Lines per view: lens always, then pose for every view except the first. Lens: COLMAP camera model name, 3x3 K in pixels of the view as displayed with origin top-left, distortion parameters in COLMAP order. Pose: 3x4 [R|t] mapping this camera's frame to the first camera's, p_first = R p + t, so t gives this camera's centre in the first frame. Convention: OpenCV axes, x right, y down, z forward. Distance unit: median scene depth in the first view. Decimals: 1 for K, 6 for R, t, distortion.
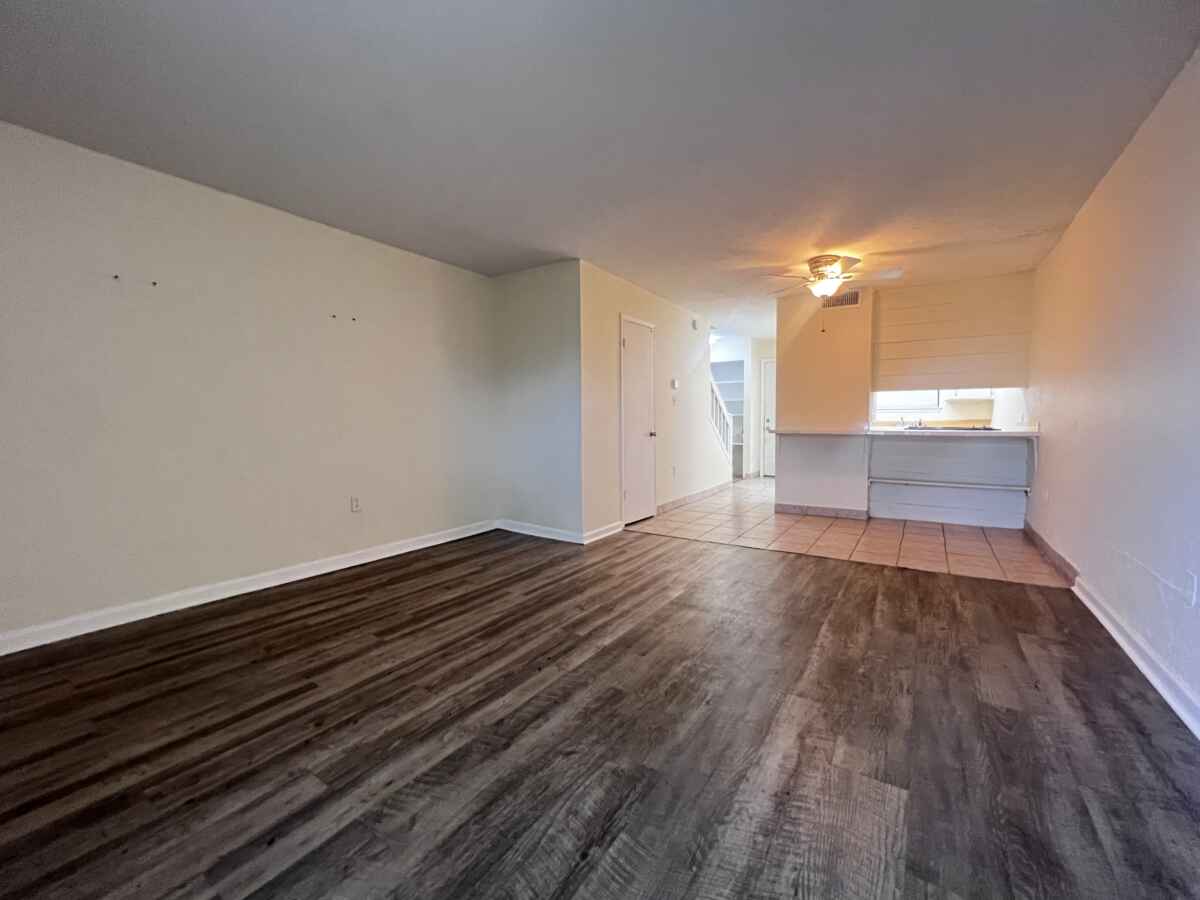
lens RADIAL K [[488.4, 0, 600.0], [0, 488.4, 450.0], [0, 0, 1]] dist [-0.001175, 0.000027]
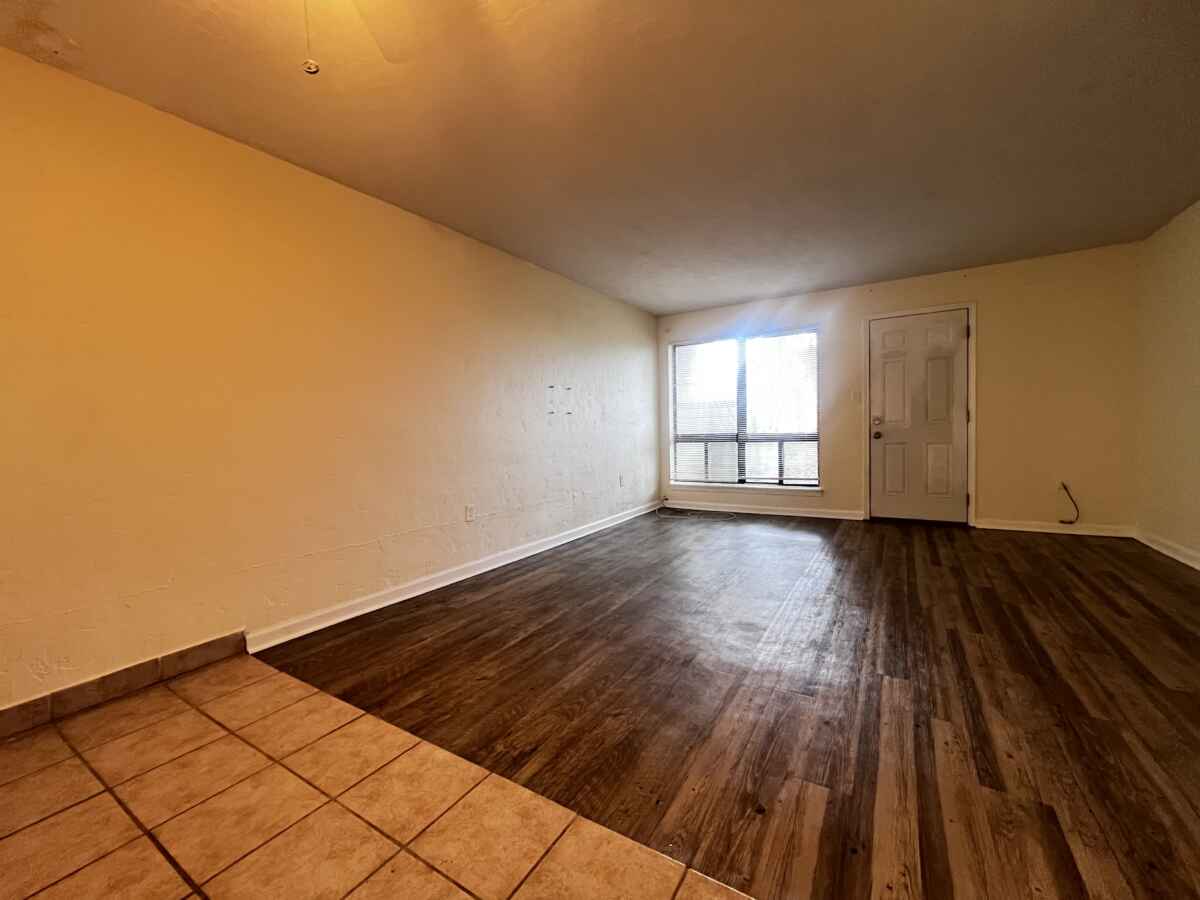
lens RADIAL K [[488.4, 0, 600.0], [0, 488.4, 450.0], [0, 0, 1]] dist [-0.001175, 0.000027]
pose [[-0.998874, 0.034311, -0.032751, 0.444886], [0.030870, 0.994475, 0.100329, -0.094740], [0.036012, 0.099205, -0.994415, 1.785310]]
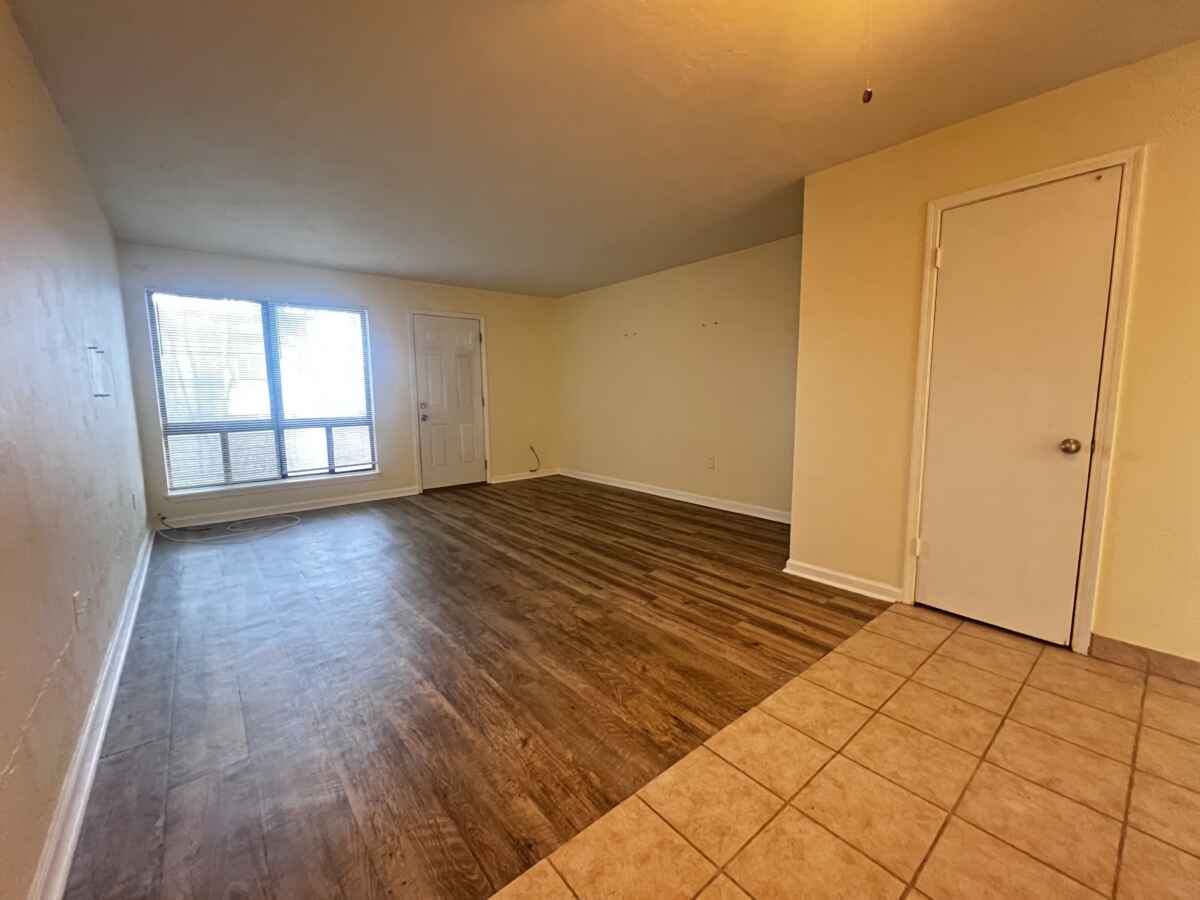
lens RADIAL K [[488.4, 0, 600.0], [0, 488.4, 450.0], [0, 0, 1]] dist [-0.001175, 0.000027]
pose [[-0.285434, 0.122191, -0.950577, 1.071141], [-0.045560, 0.988988, 0.140809, -0.122984], [0.957315, 0.083500, -0.276724, 1.330038]]
